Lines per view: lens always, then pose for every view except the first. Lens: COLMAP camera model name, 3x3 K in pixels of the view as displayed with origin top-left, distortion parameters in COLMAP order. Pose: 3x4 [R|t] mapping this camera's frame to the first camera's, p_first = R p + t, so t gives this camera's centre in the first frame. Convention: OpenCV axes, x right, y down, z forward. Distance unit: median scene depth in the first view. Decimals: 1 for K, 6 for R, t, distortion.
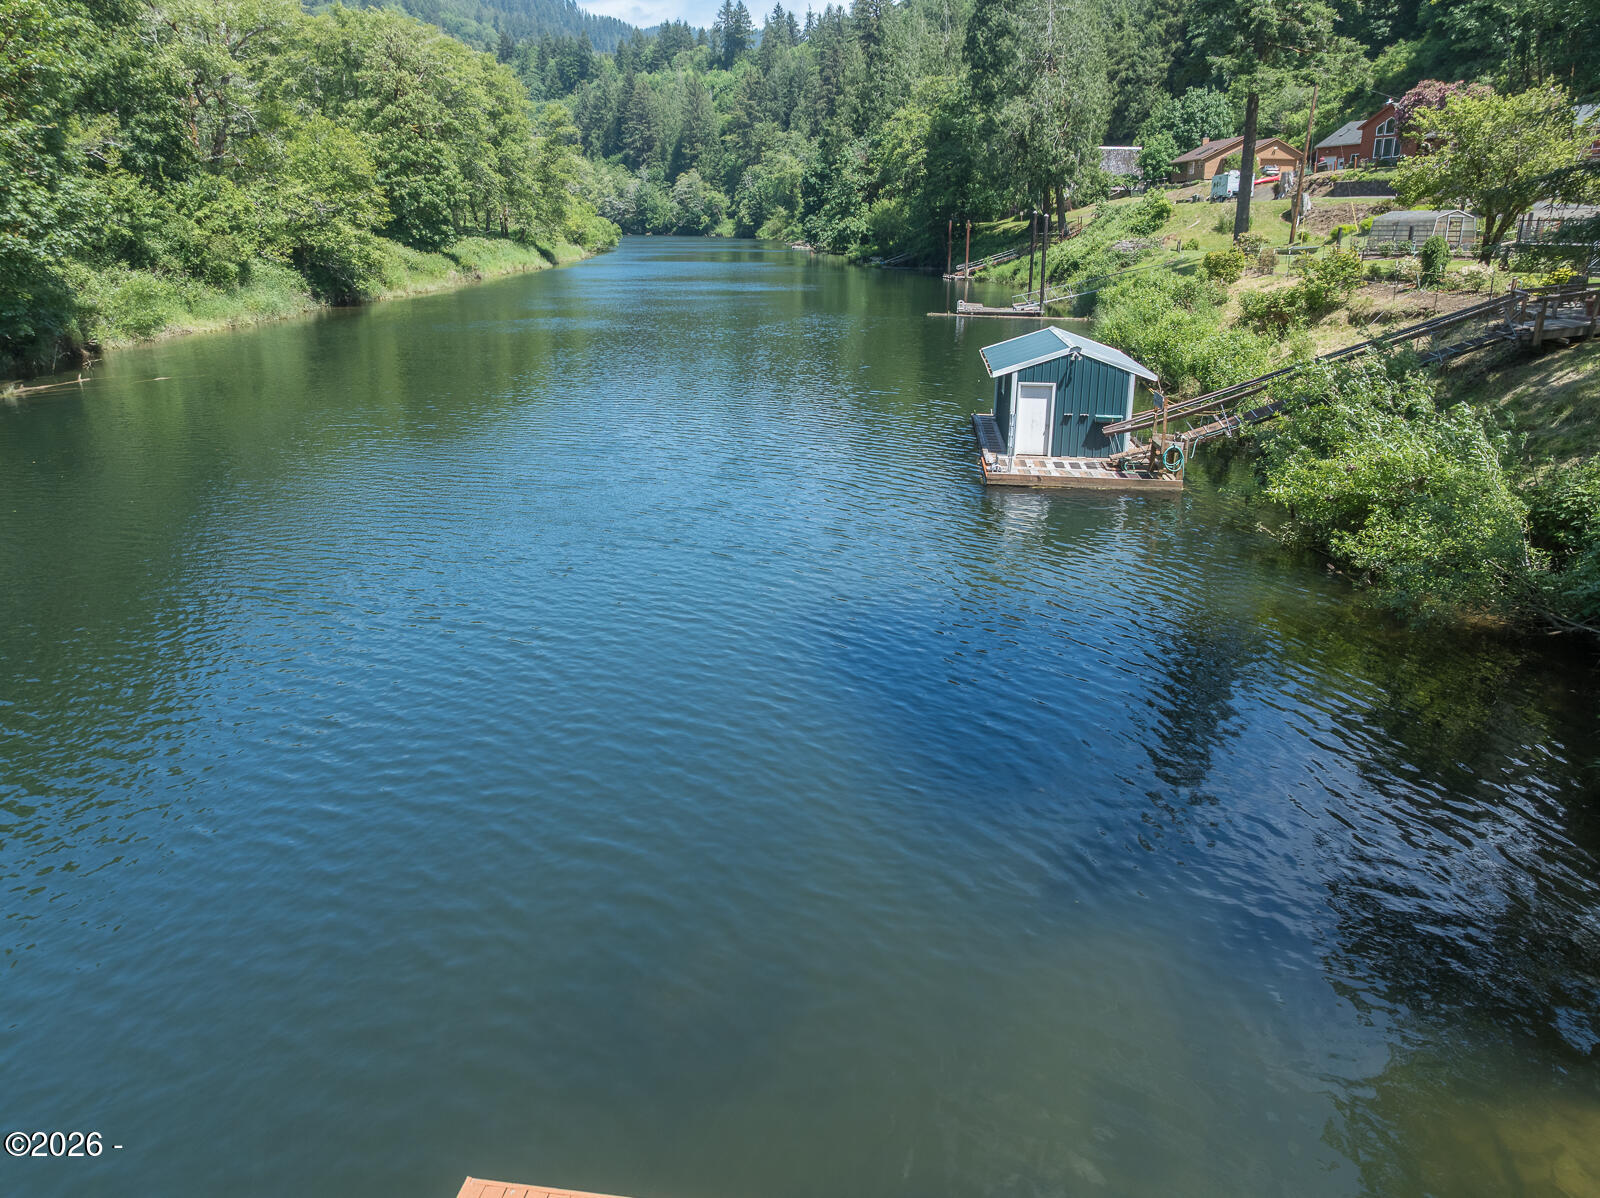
lens RADIAL K [[1139.6, 0, 796.6], [0, 1139.6, 596.1], [0, 0, 1]] dist [-0.045472, 0.014371]
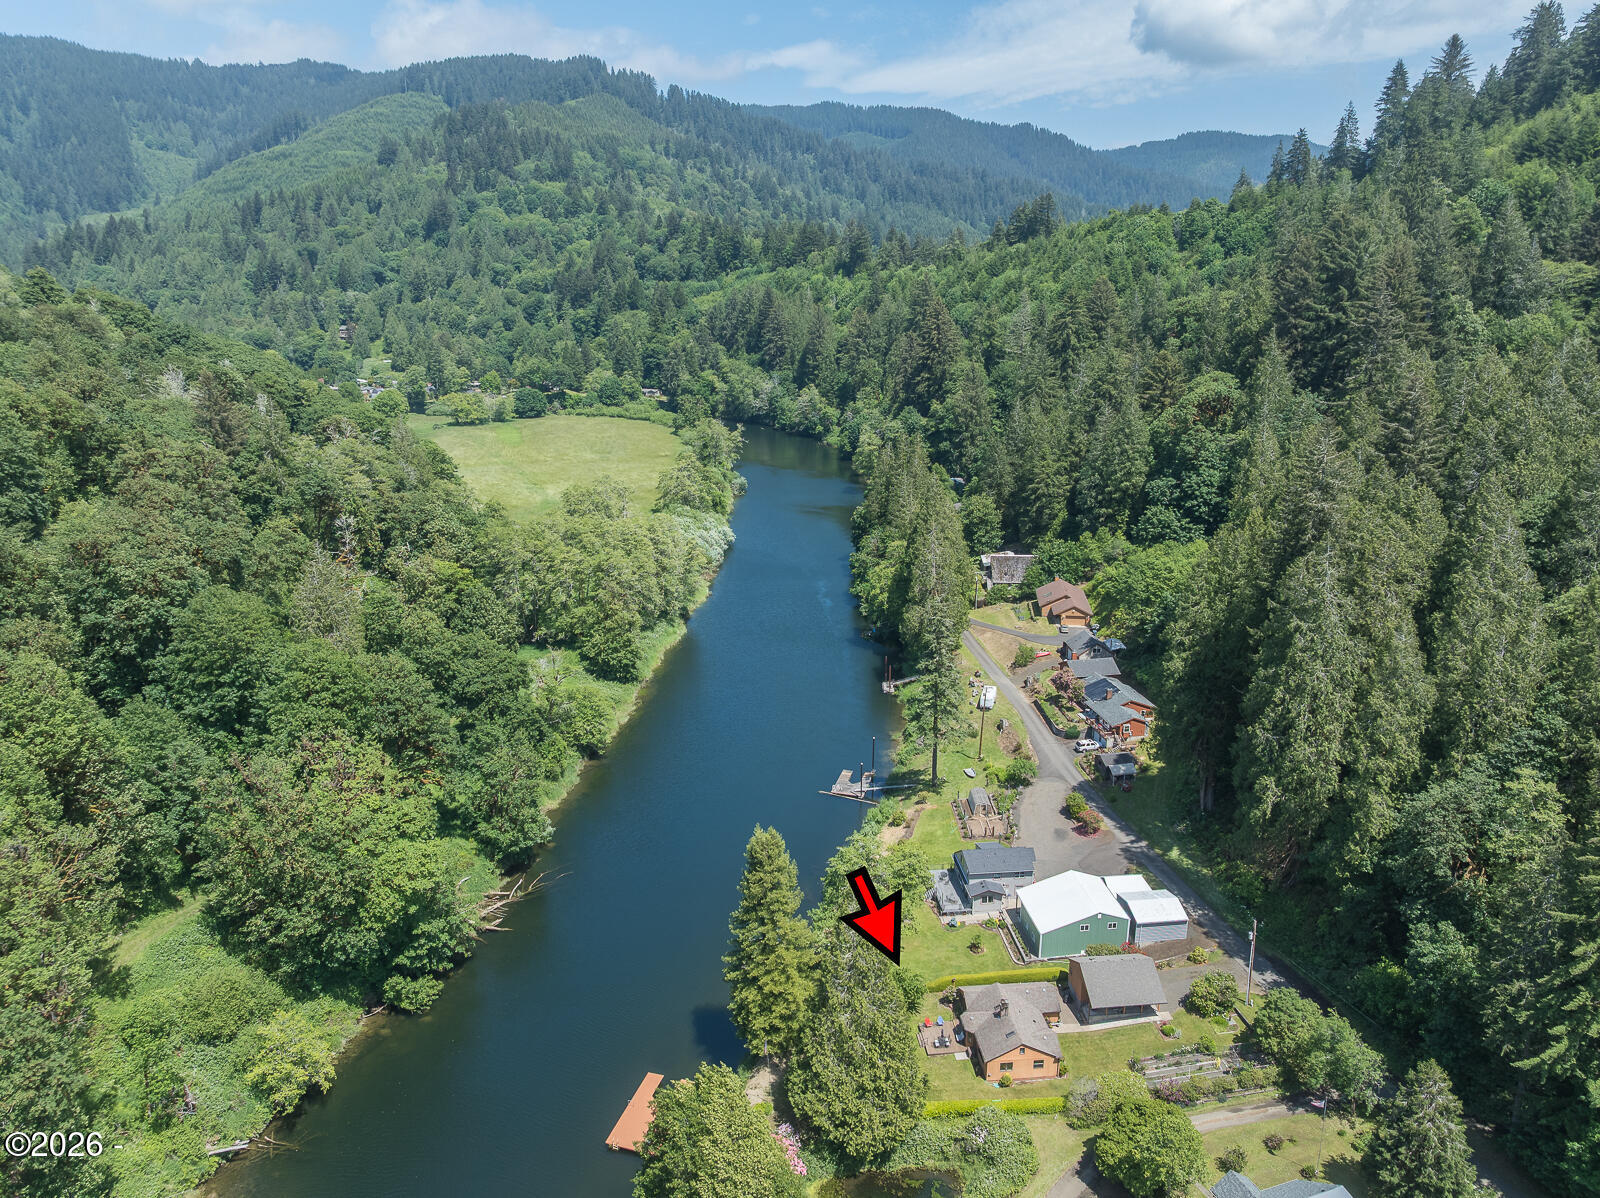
lens RADIAL K [[1139.6, 0, 808.6], [0, 1139.6, 596.5], [0, 0, 1]] dist [-0.045472, 0.014371]
pose [[0.992378, 0.035694, -0.117951, 0.192671], [-0.039484, 0.998771, -0.029954, -0.310759], [0.116737, 0.034383, 0.992568, -0.788552]]
